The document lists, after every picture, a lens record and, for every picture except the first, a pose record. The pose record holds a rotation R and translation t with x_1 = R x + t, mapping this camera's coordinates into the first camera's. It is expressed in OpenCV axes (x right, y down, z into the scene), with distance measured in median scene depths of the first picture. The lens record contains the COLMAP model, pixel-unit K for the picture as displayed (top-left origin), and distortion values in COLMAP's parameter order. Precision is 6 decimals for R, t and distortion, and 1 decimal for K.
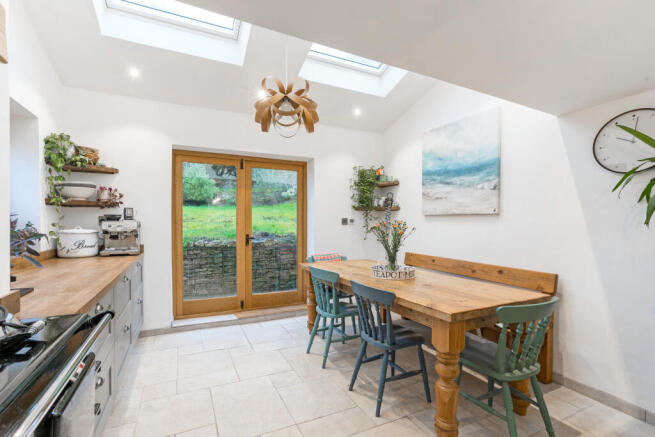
lens RADIAL K [[309.1, 0, 327.5], [0, 309.1, 218.5], [0, 0, 1]] dist [-0.001849, -0.000204]
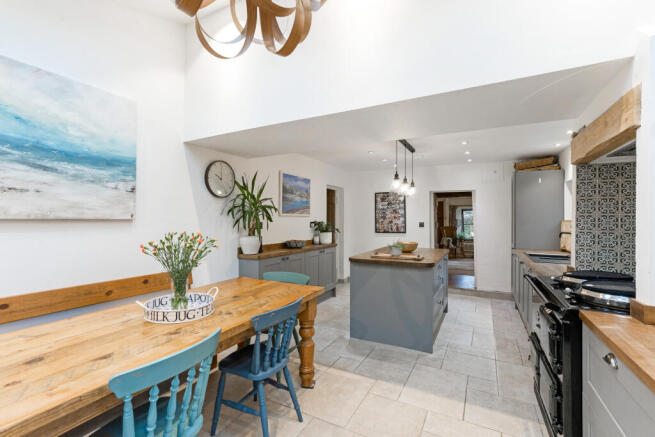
lens RADIAL K [[309.1, 0, 327.5], [0, 309.1, 218.5], [0, 0, 1]] dist [-0.001849, -0.000204]
pose [[-0.612746, 0.006895, 0.790250, -0.482014], [0.000058, 0.999962, -0.008680, -0.010321], [-0.790280, -0.005273, -0.612723, 1.043702]]
